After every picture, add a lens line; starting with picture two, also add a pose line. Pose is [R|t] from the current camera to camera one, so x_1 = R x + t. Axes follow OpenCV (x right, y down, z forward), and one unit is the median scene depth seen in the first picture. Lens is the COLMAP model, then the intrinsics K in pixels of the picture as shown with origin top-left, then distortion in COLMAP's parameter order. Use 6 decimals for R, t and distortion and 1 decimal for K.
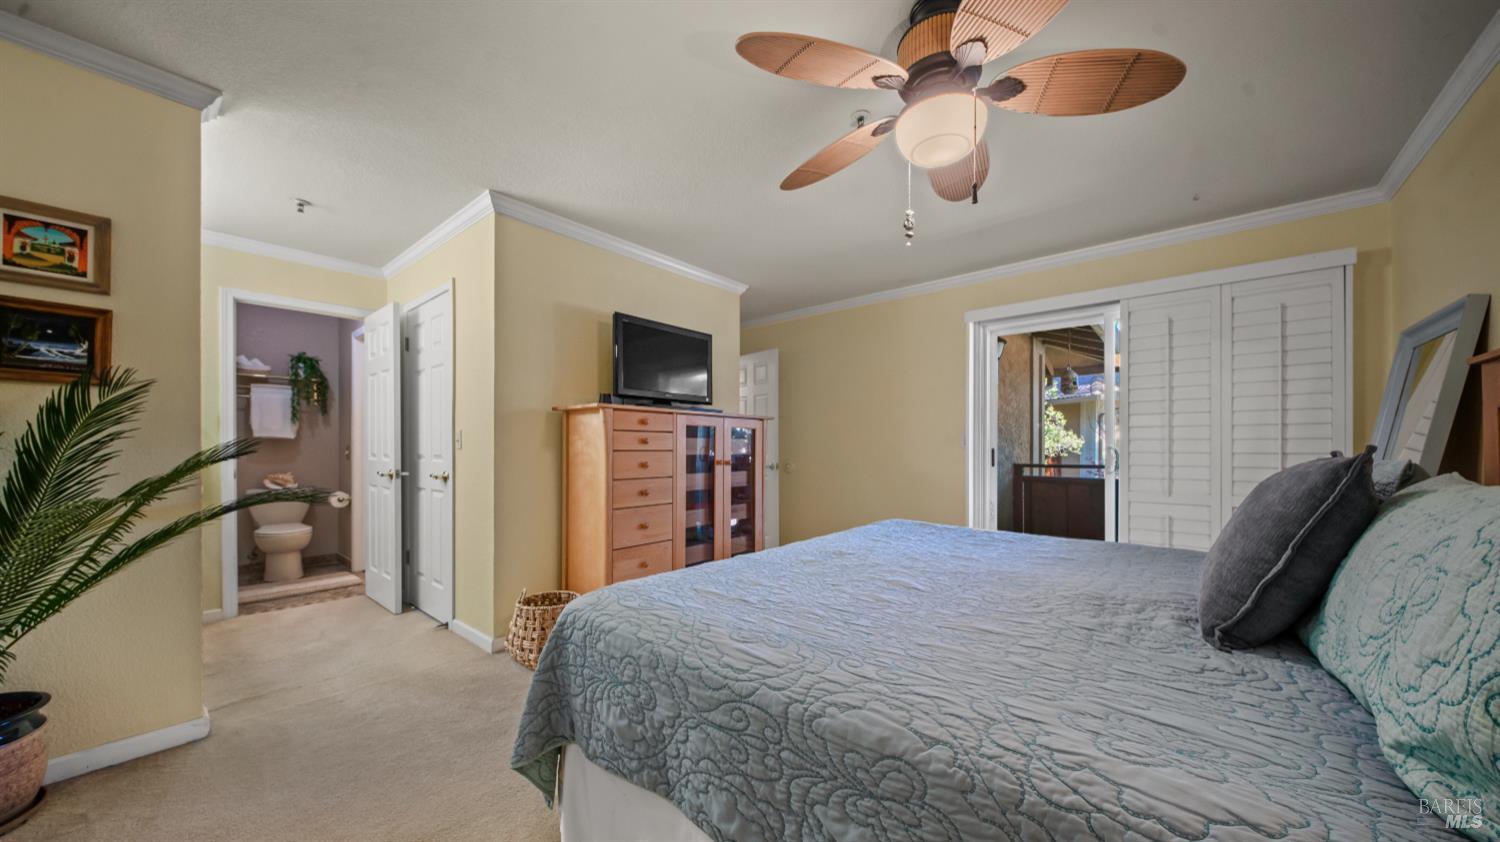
lens RADIAL K [[506.5, 0, 757.5], [0, 506.5, 448.4], [0, 0, 1]] dist [0.000751, 0.000008]
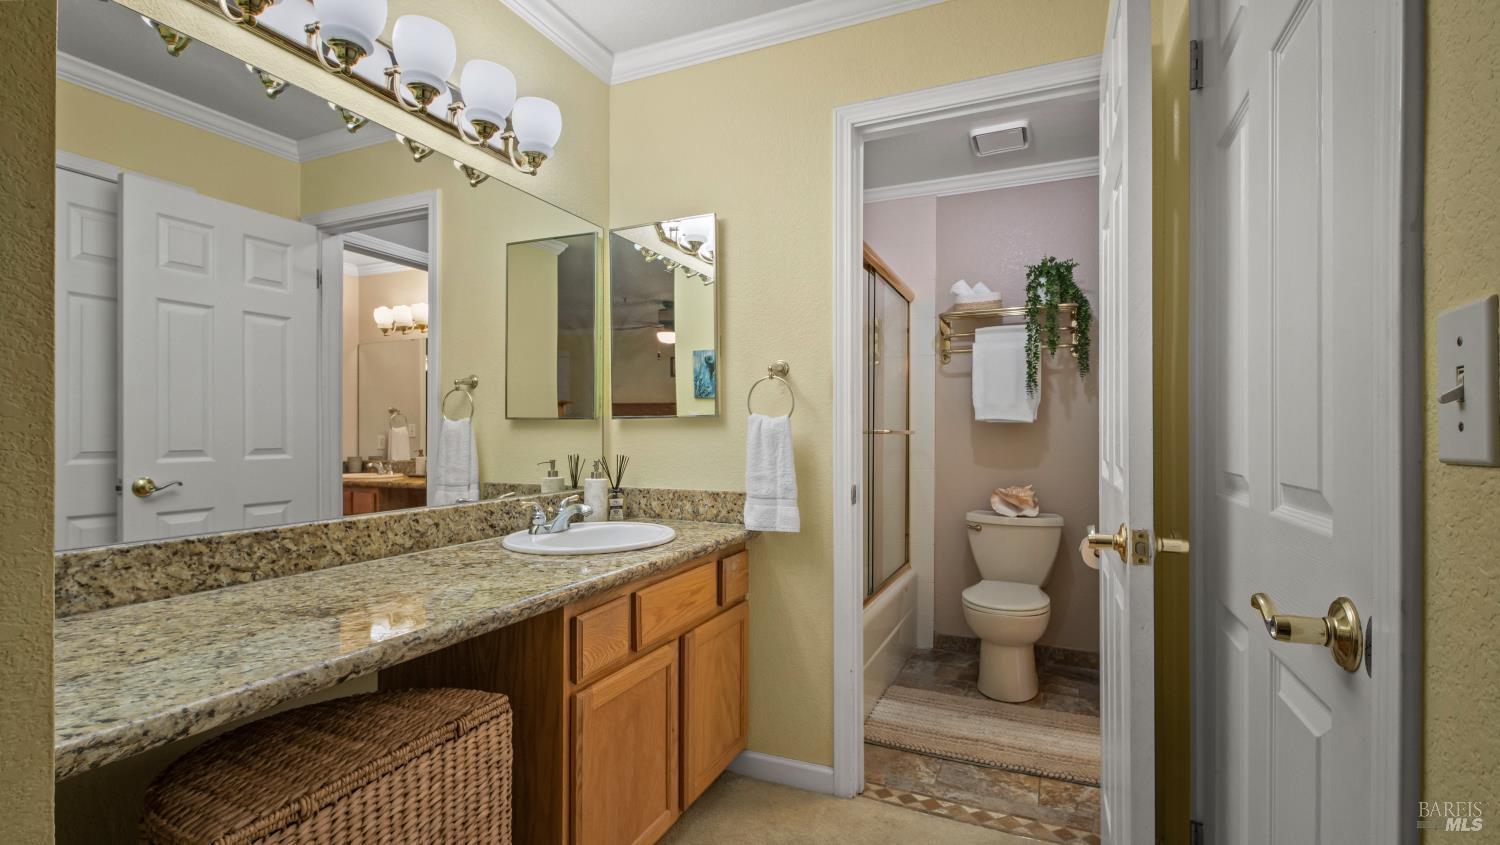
lens RADIAL K [[682.1, 0, 746.3], [0, 682.1, 440.0], [0, 0, 1]] dist [-0.001188, -0.000874]
pose [[0.279186, 0.004549, -0.960226, -0.322943], [-0.002129, 0.999989, 0.004118, -0.003152], [0.960235, 0.000895, 0.279193, 0.528447]]
